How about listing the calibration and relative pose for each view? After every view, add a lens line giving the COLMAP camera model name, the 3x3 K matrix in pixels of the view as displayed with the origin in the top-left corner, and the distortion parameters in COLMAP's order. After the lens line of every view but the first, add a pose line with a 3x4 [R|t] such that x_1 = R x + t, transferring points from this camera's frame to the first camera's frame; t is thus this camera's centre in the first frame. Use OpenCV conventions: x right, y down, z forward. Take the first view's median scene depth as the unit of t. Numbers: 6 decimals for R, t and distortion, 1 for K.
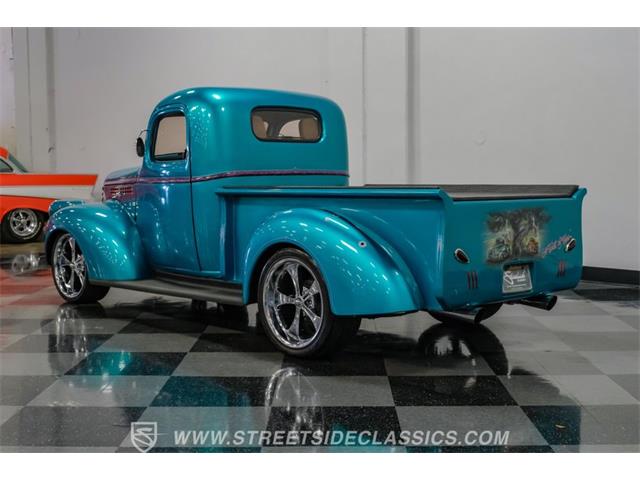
lens RADIAL K [[864.4, 0, 303.8], [0, 864.4, 239.6], [0, 0, 1]] dist [-0.031727, 0.008353]
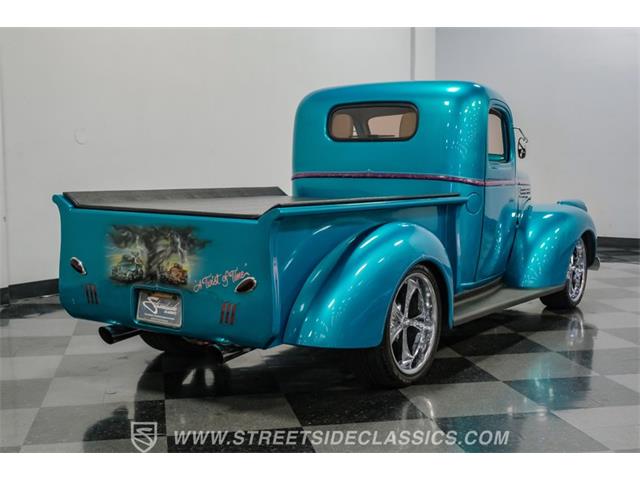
lens RADIAL K [[864.4, 0, 303.8], [0, 864.4, 239.6], [0, 0, 1]] dist [-0.031727, 0.008353]
pose [[0.218308, 0.095385, -0.971207, 1.032421], [-0.079101, 0.993667, 0.079811, -0.094194], [0.972669, 0.059400, 0.224471, 0.899788]]
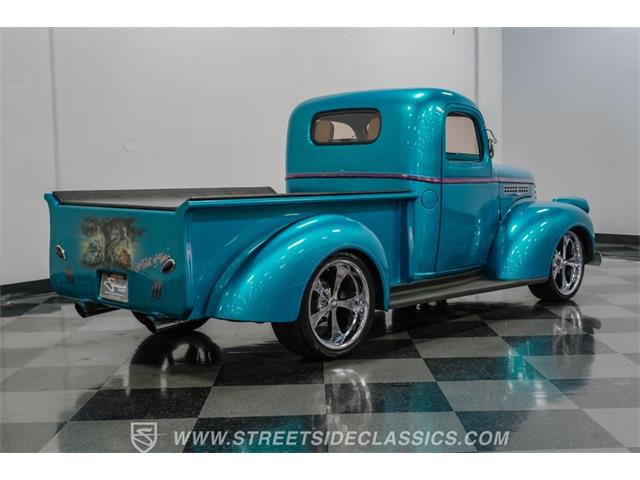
lens RADIAL K [[864.4, 0, 303.8], [0, 864.4, 239.6], [0, 0, 1]] dist [-0.031727, 0.008353]
pose [[0.048344, 0.087379, -0.995001, 1.187410], [-0.066309, 0.994249, 0.084091, -0.102760], [0.996627, 0.061912, 0.053860, 1.106419]]
